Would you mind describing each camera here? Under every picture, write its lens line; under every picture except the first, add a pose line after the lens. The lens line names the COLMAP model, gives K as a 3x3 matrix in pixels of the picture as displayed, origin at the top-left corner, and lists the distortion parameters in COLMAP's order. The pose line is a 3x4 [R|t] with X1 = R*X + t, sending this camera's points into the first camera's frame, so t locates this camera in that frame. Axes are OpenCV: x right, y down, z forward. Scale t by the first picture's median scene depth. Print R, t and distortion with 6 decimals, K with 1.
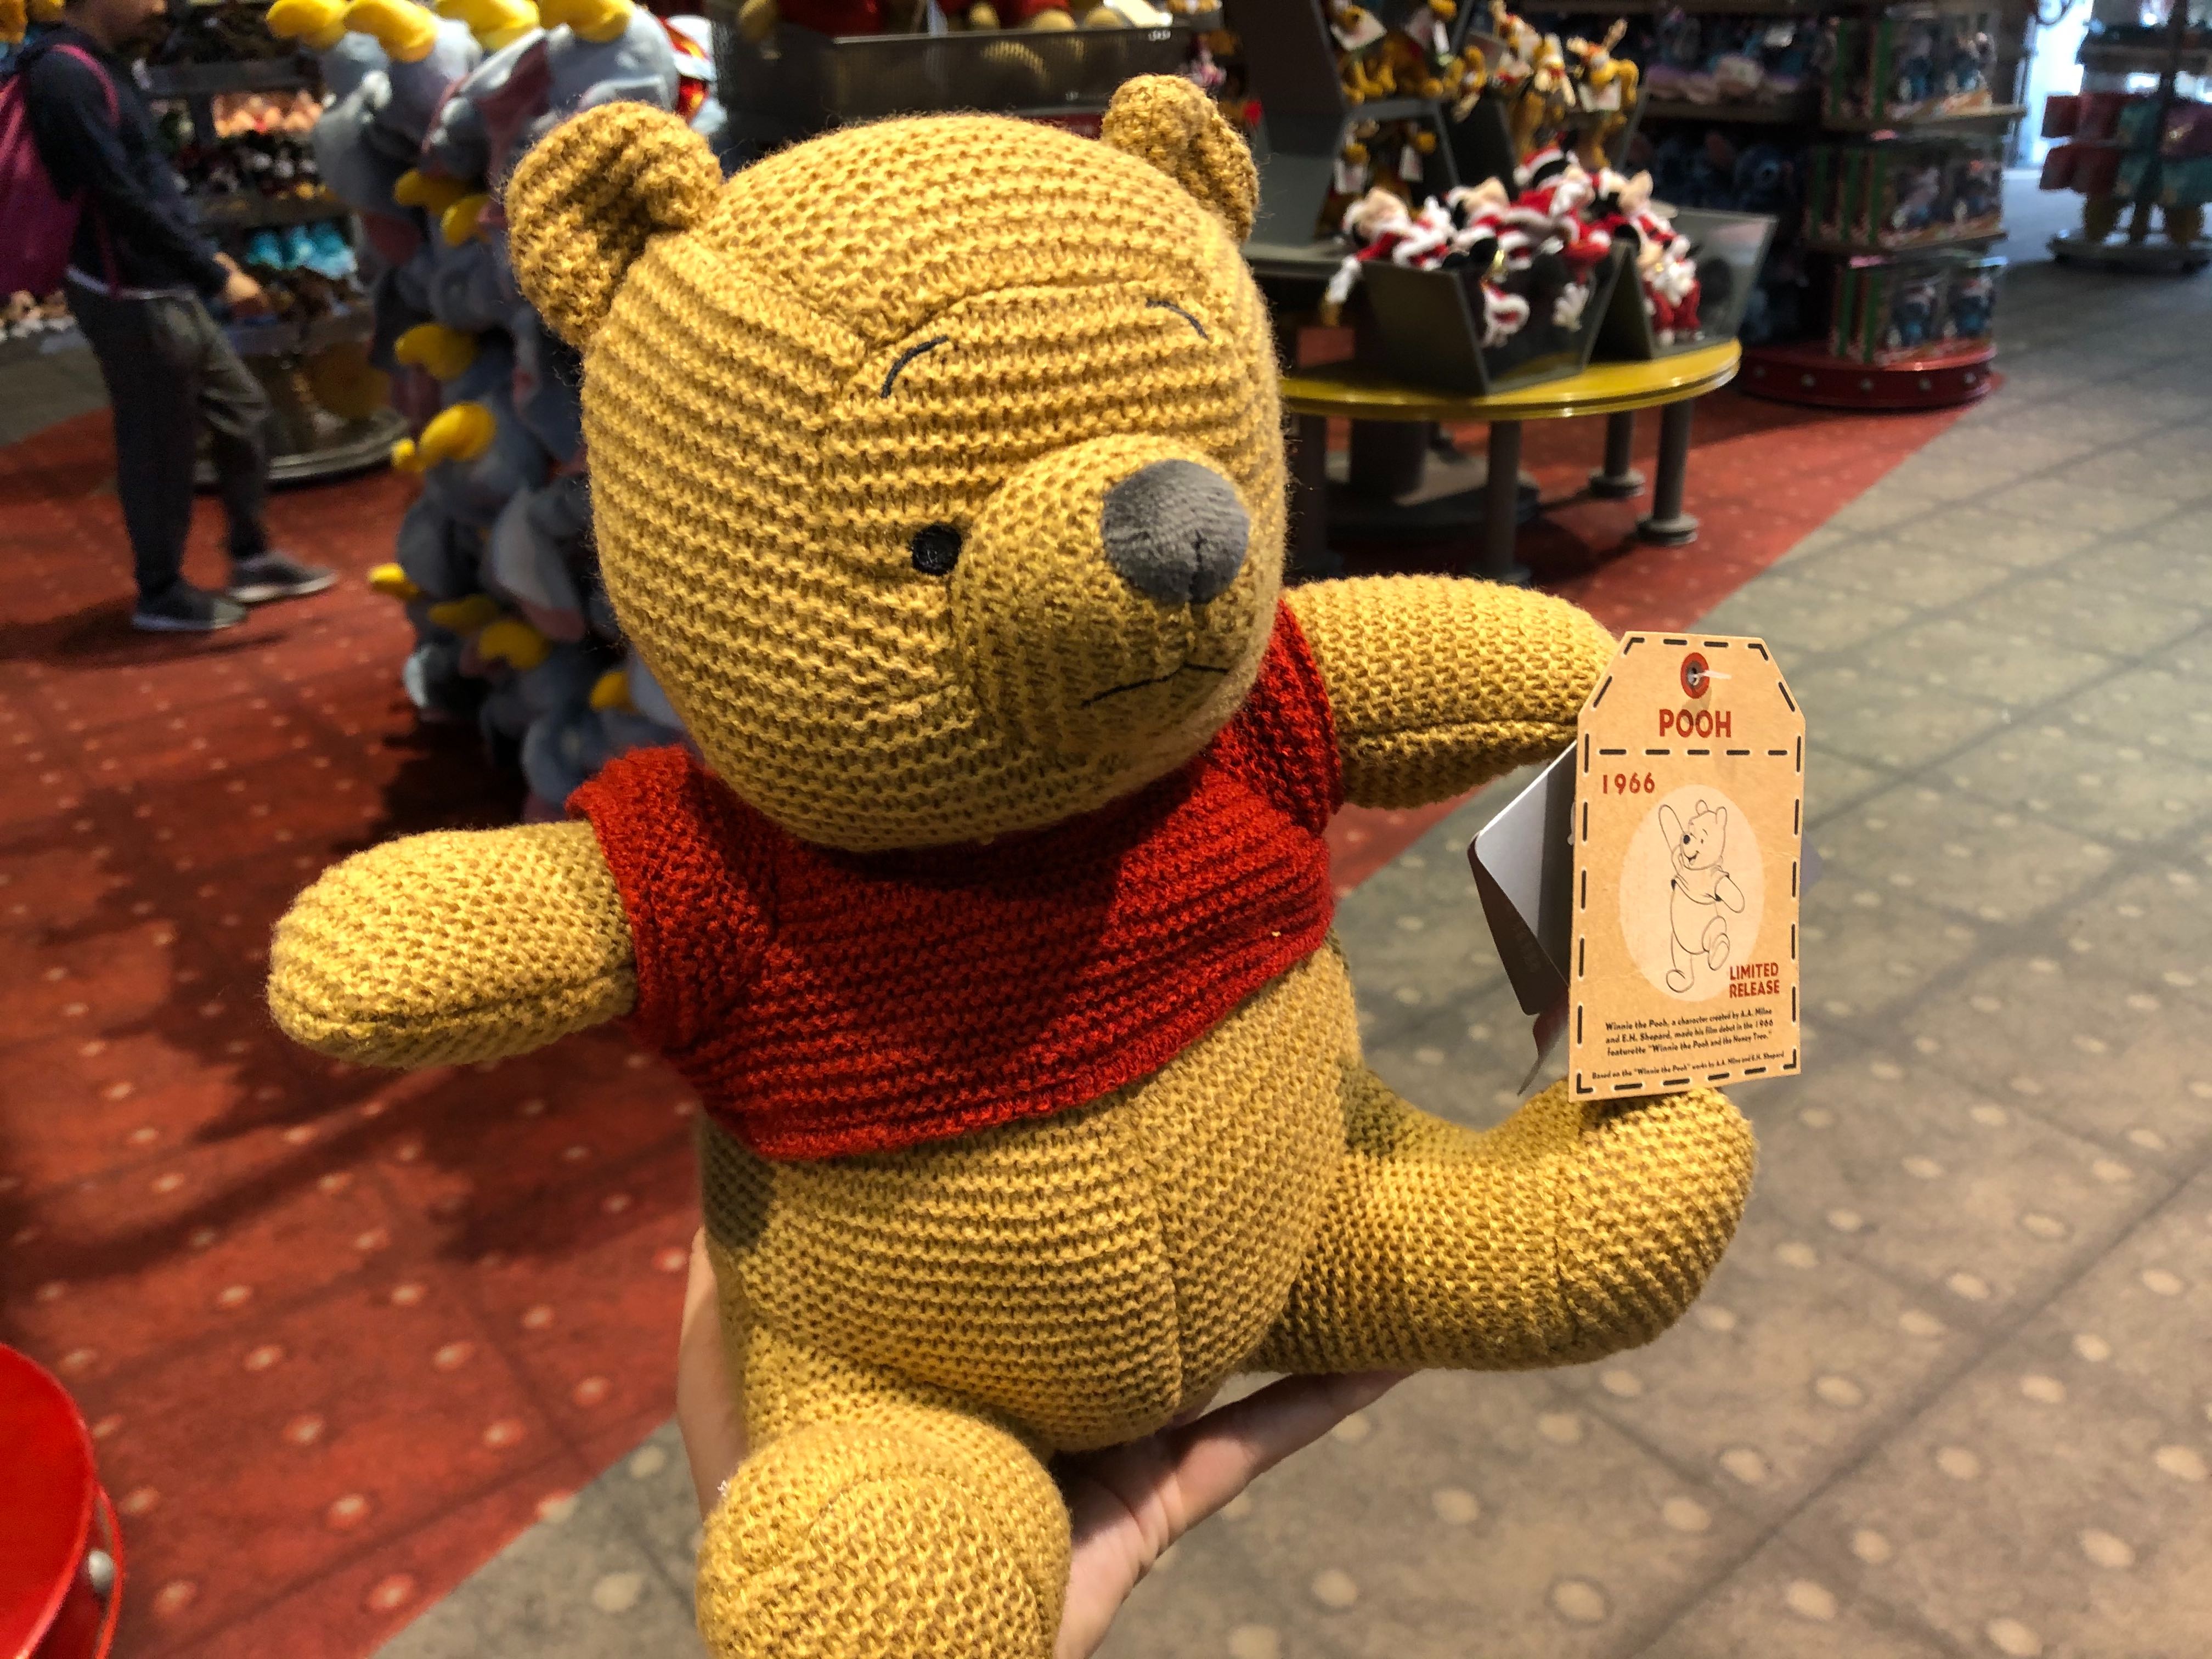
lens RADIAL K [[1845.0, 0, 1091.3], [0, 1845.0, 840.6], [0, 0, 1]] dist [-0.014487, 0.063920]
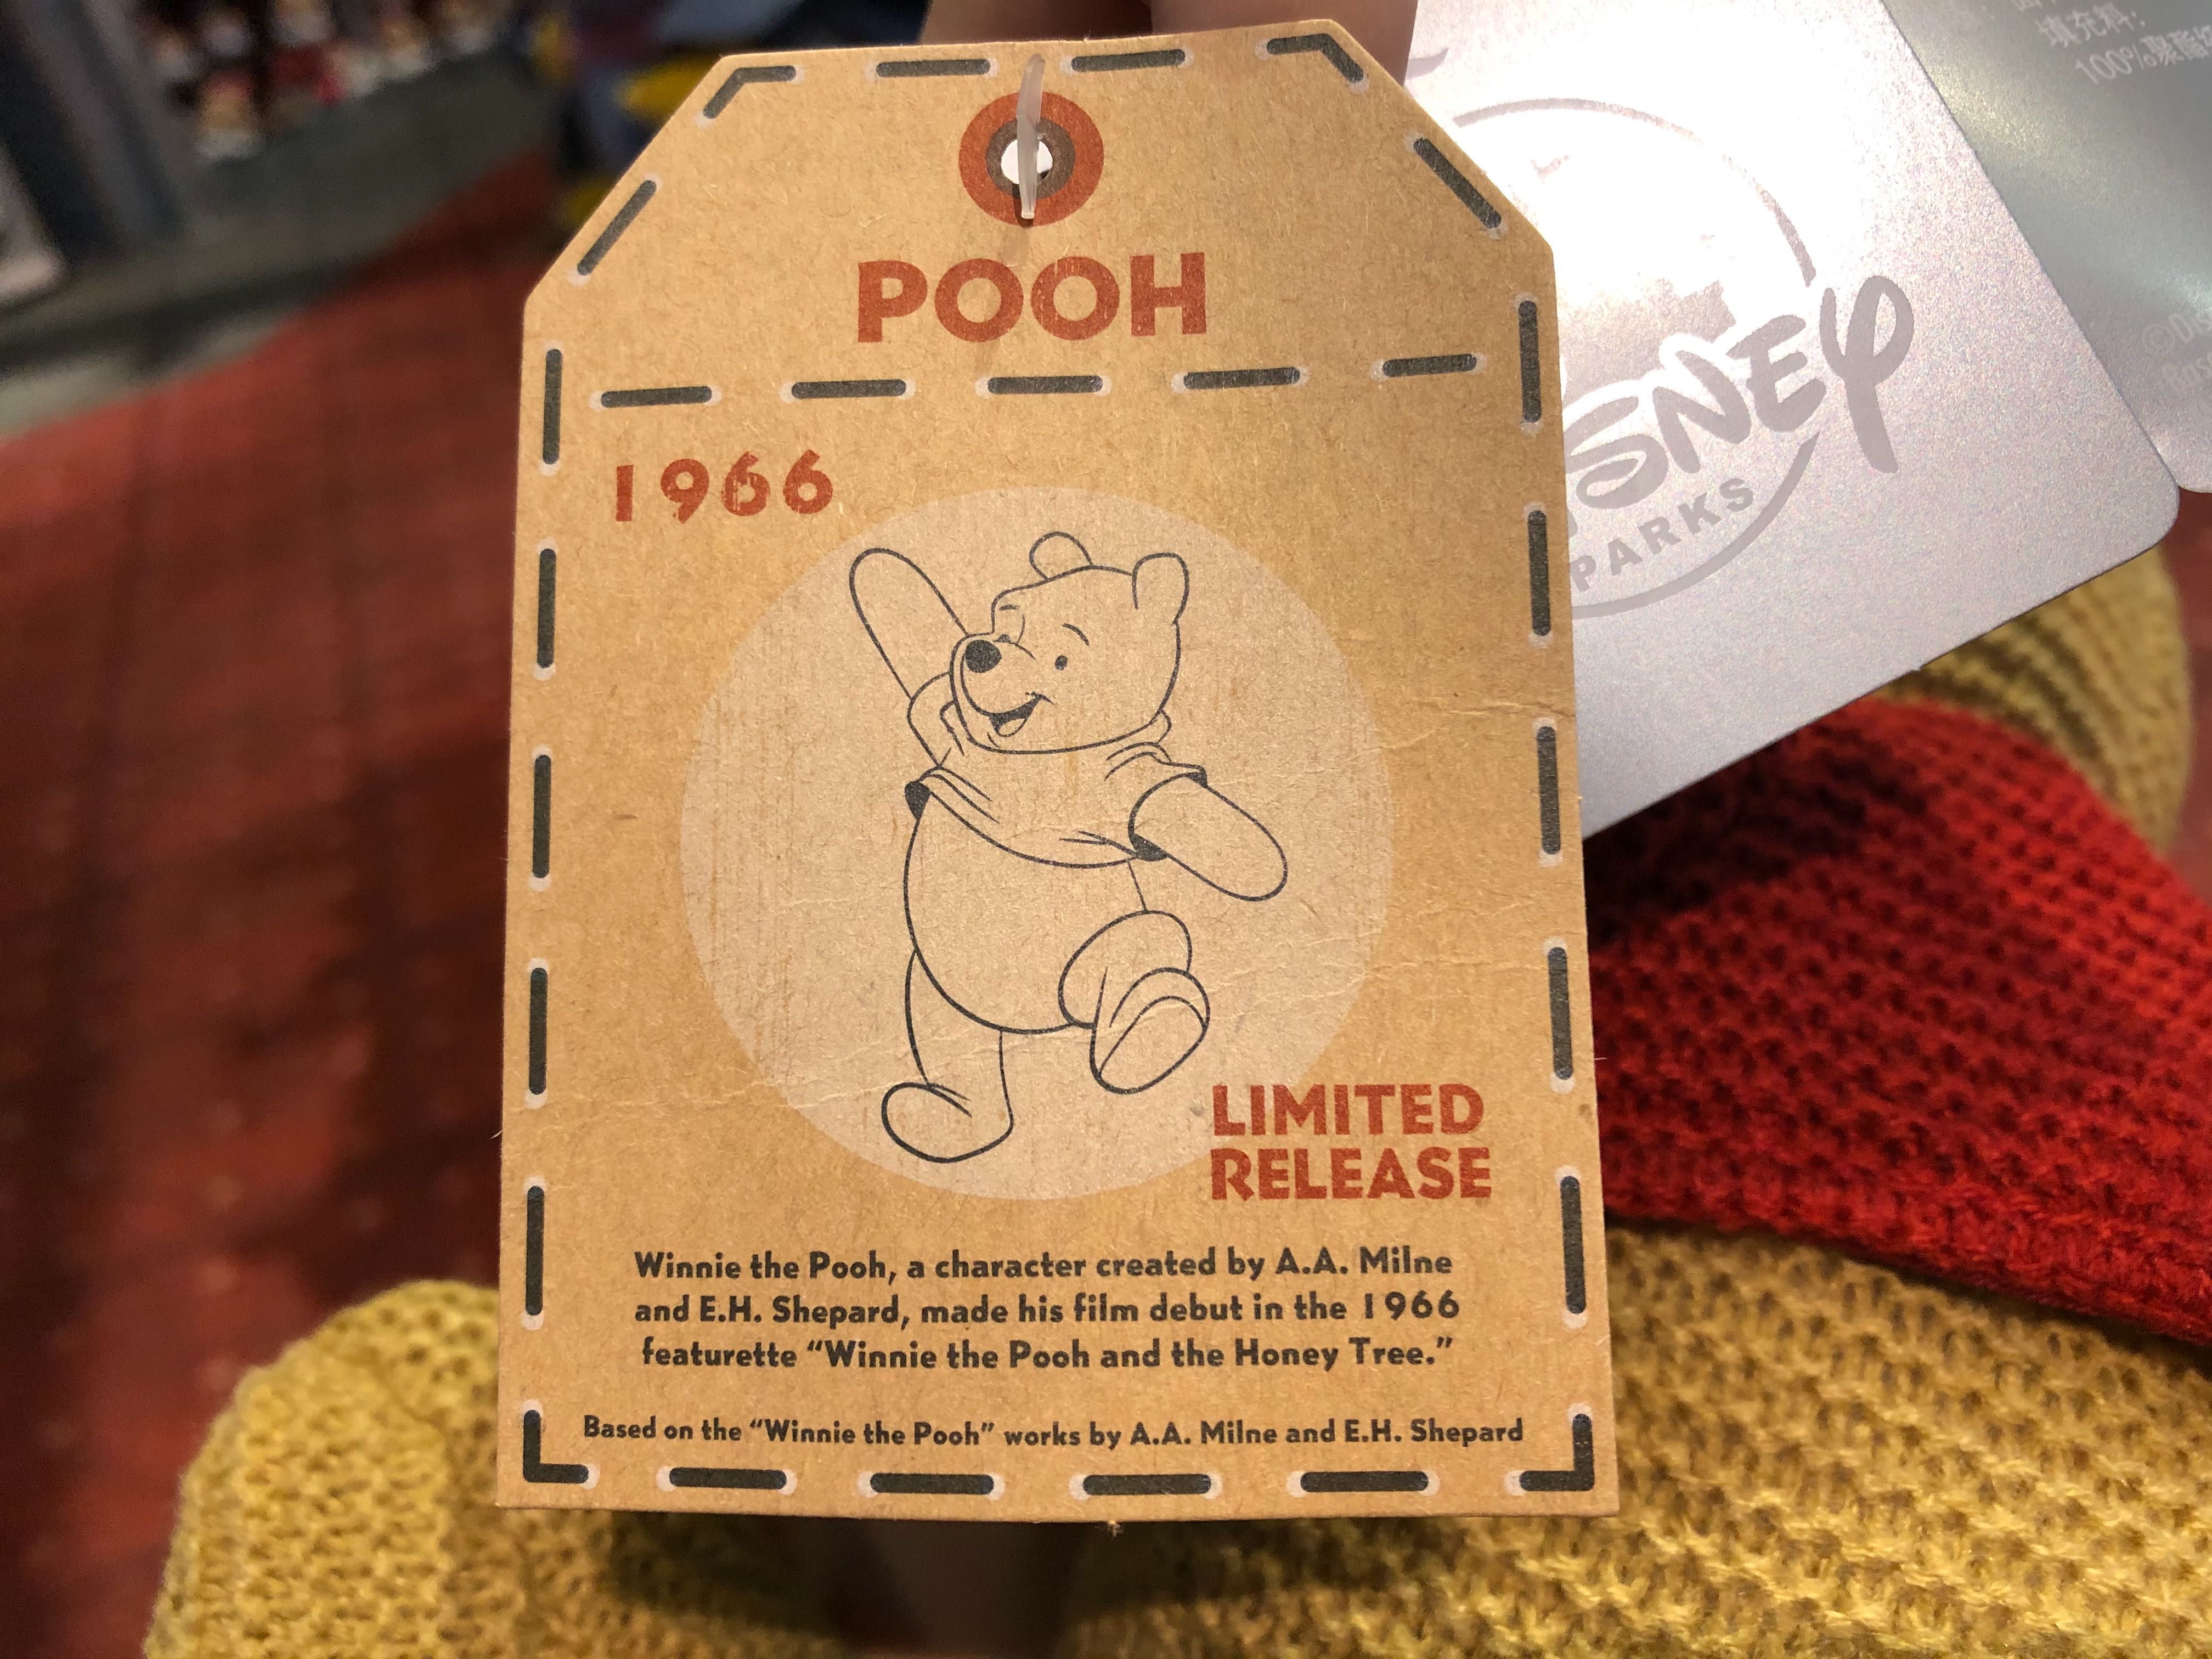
lens RADIAL K [[1845.0, 0, 1092.9], [0, 1845.0, 823.4], [0, 0, 1]] dist [-0.014487, 0.063920]
pose [[0.815469, -0.091142, -0.571579, 0.507903], [-0.009245, 0.985347, -0.170309, 0.078271], [0.578726, 0.144166, 0.802678, 0.767019]]
